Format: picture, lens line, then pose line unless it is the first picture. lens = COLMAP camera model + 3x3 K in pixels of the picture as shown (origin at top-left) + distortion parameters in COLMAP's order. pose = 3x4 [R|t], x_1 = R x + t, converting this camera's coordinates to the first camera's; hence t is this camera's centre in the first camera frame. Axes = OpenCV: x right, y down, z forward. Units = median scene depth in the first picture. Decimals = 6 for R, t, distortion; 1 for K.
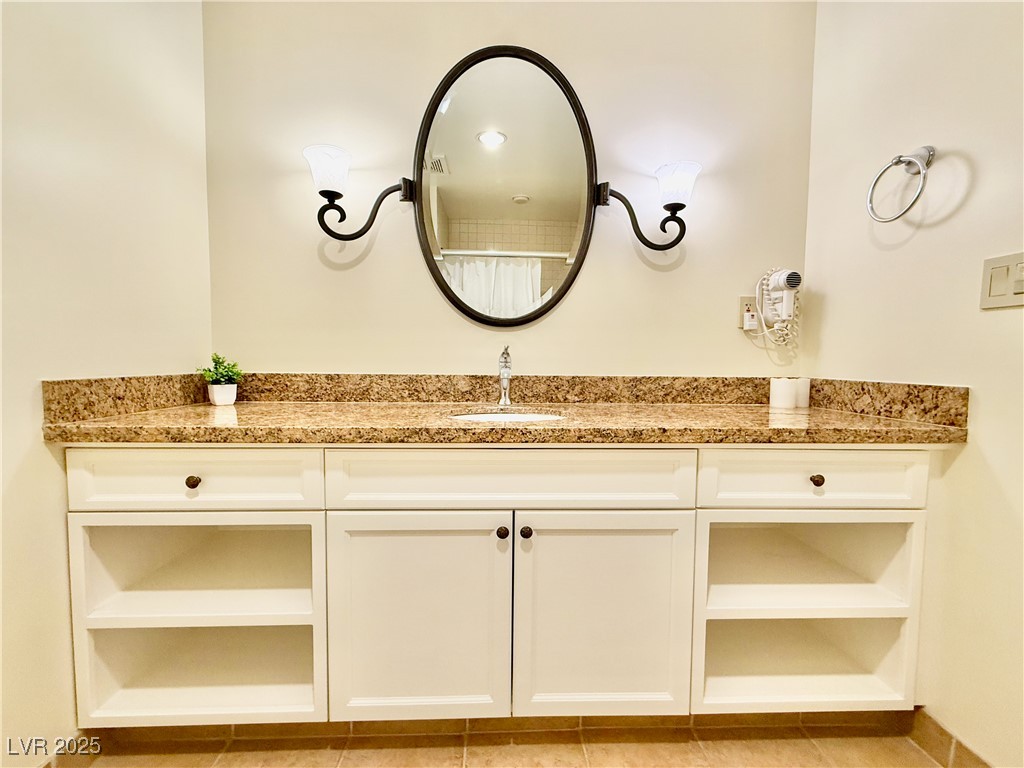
lens RADIAL K [[408.9, 0, 508.4], [0, 408.9, 383.2], [0, 0, 1]] dist [-0.000355, 0.000092]
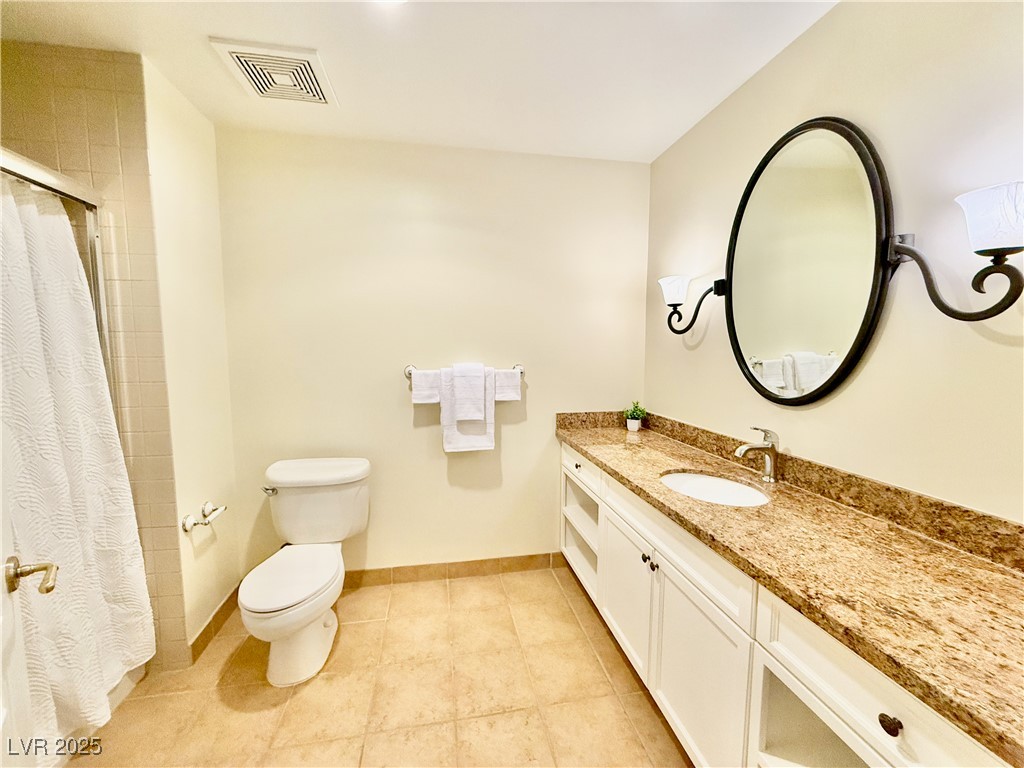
lens RADIAL K [[408.9, 0, 508.4], [0, 408.9, 383.2], [0, 0, 1]] dist [-0.000355, 0.000092]
pose [[0.140251, 0.076402, -0.987164, 0.897092], [-0.054311, 0.996111, 0.069378, -0.228897], [0.988625, 0.043884, 0.143855, 0.187601]]
